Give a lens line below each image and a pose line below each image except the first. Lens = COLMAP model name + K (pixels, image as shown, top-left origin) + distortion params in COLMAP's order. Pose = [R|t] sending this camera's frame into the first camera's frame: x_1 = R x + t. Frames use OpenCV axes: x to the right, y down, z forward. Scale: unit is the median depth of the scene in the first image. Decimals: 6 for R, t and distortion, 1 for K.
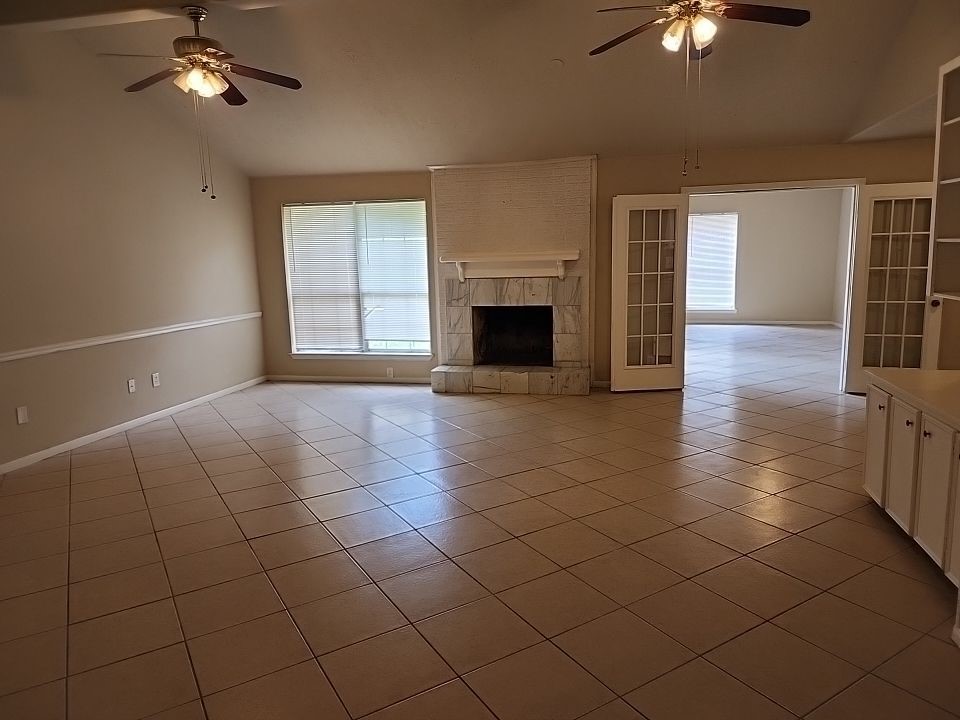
lens RADIAL K [[642.4, 0, 476.8], [0, 642.4, 363.0], [0, 0, 1]] dist [0.028093, -0.015744]
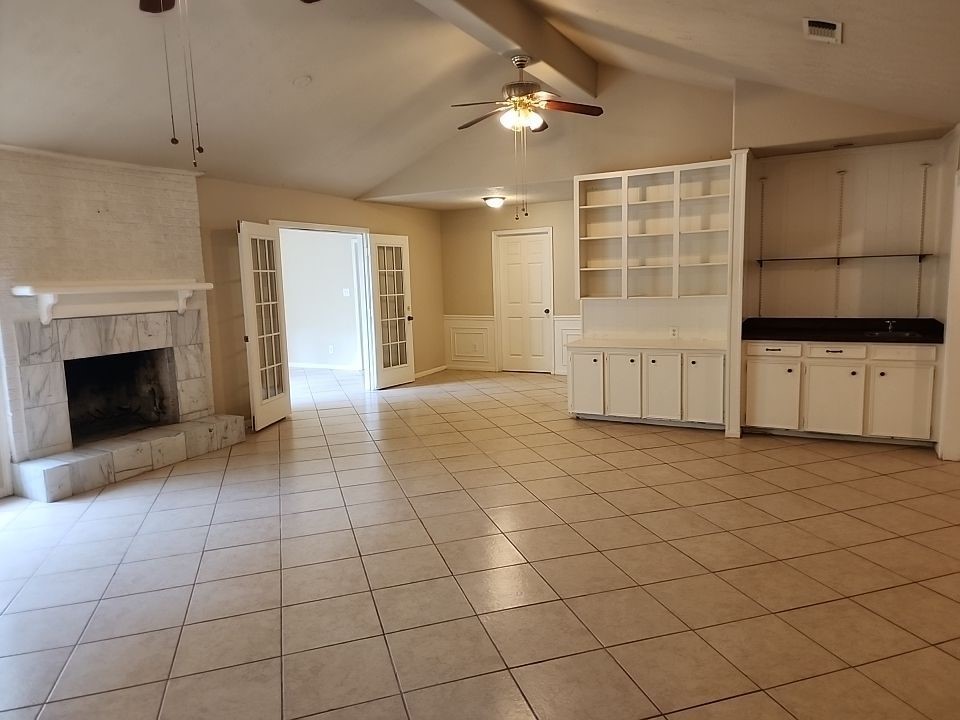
lens RADIAL K [[642.4, 0, 477.4], [0, 642.4, 354.9], [0, 0, 1]] dist [0.028093, -0.015744]
pose [[0.232045, -0.098480, 0.967707, -0.571497], [0.185432, 0.981095, 0.055378, -0.053172], [-0.954867, 0.166594, 0.245920, 0.436783]]
